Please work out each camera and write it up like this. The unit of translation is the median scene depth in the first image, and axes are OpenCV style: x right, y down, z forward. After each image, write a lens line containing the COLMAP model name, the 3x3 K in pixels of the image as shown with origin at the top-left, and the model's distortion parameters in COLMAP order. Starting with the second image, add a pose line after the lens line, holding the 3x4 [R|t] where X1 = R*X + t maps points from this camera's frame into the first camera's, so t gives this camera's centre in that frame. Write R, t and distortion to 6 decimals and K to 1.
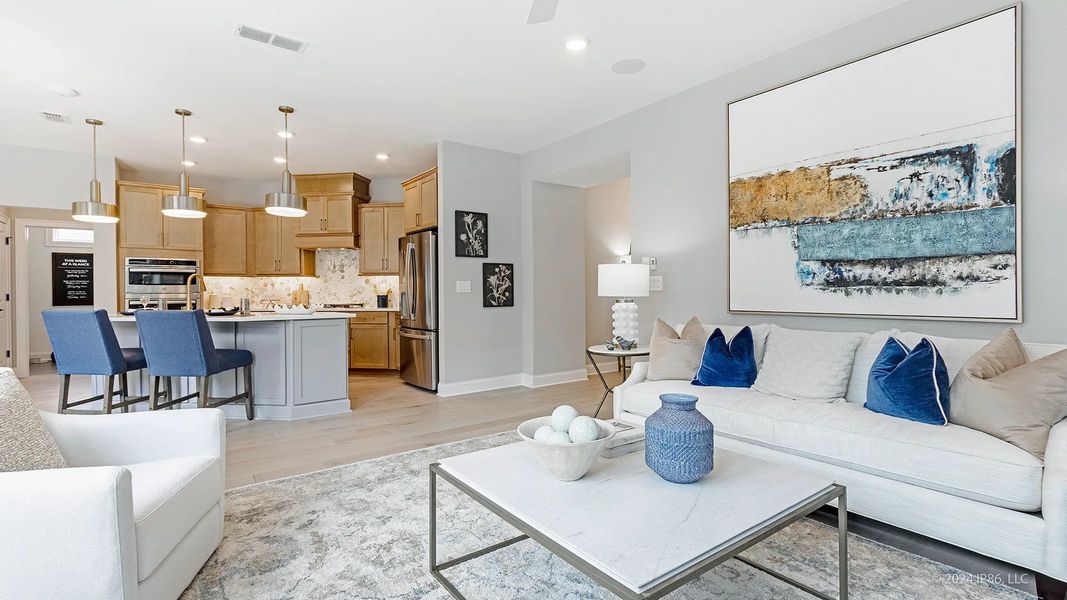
lens RADIAL K [[503.0, 0, 533.5], [0, 503.0, 292.2], [0, 0, 1]] dist [0.001789, 0.000067]
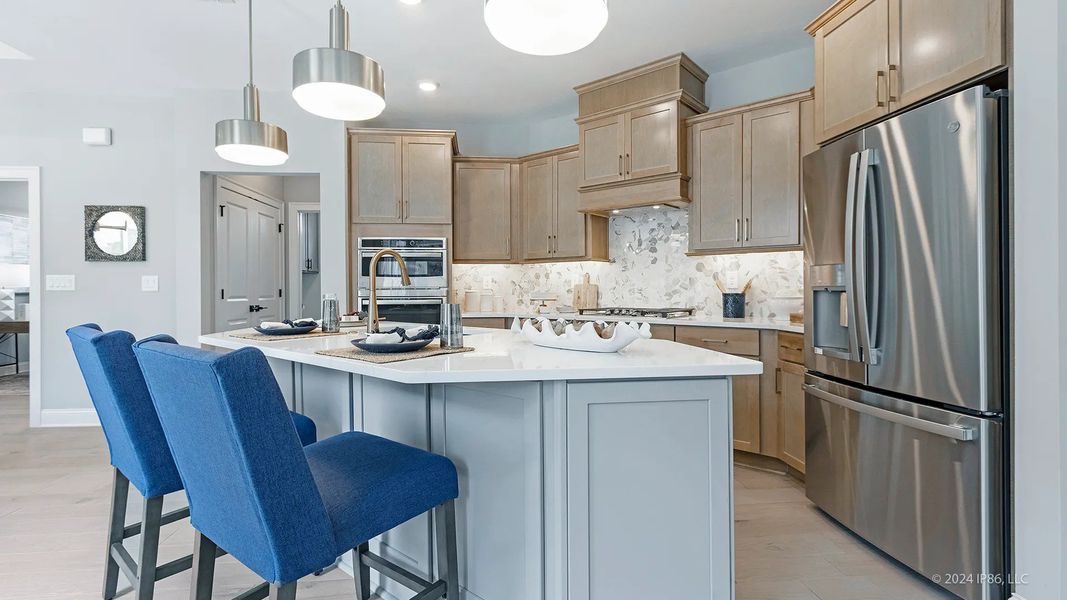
lens RADIAL K [[503.0, 0, 533.5], [0, 503.0, 292.2], [0, 0, 1]] dist [0.001789, 0.000067]
pose [[0.859562, 0.006078, -0.510995, -0.218415], [-0.000360, 0.999936, 0.011289, -0.000747], [0.511031, -0.009520, 0.859510, 0.470041]]
